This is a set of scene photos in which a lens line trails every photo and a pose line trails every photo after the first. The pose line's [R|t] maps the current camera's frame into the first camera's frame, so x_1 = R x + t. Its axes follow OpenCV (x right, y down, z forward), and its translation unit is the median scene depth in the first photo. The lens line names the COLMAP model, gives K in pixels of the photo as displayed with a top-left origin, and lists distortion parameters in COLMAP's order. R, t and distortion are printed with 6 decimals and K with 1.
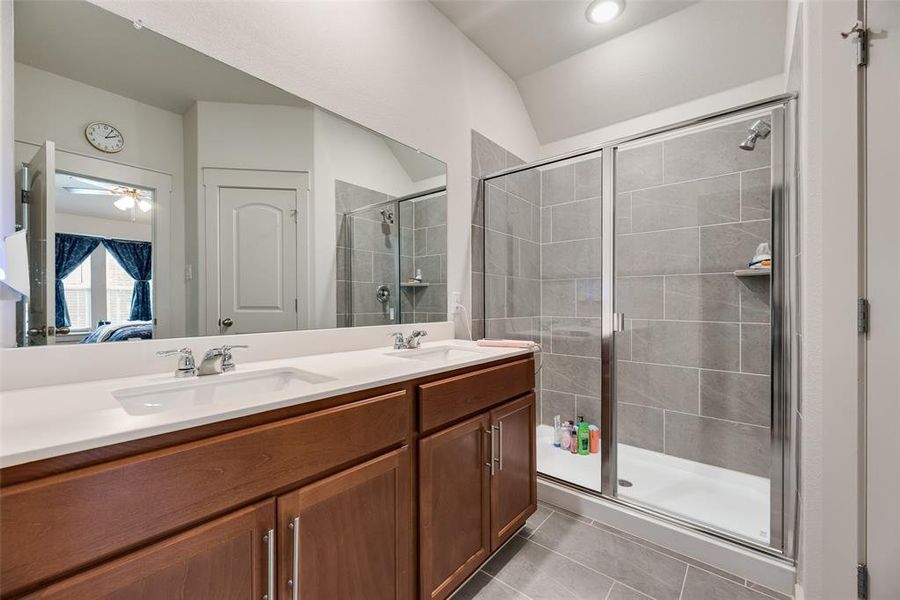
lens RADIAL K [[363.4, 0, 450.6], [0, 363.4, 301.2], [0, 0, 1]] dist [0.001577, -0.000624]
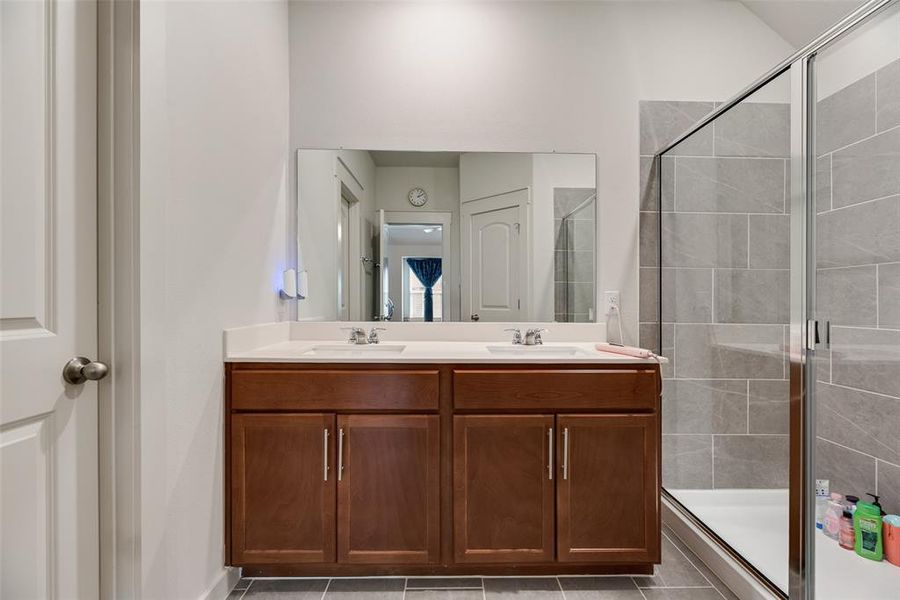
lens RADIAL K [[363.4, 0, 451.3], [0, 363.4, 301.9], [0, 0, 1]] dist [0.001577, -0.000624]
pose [[0.657220, 0.002484, -0.753695, 0.334193], [-0.002655, 0.999996, 0.000981, 0.001435], [0.753694, 0.001356, 0.657224, 0.079575]]
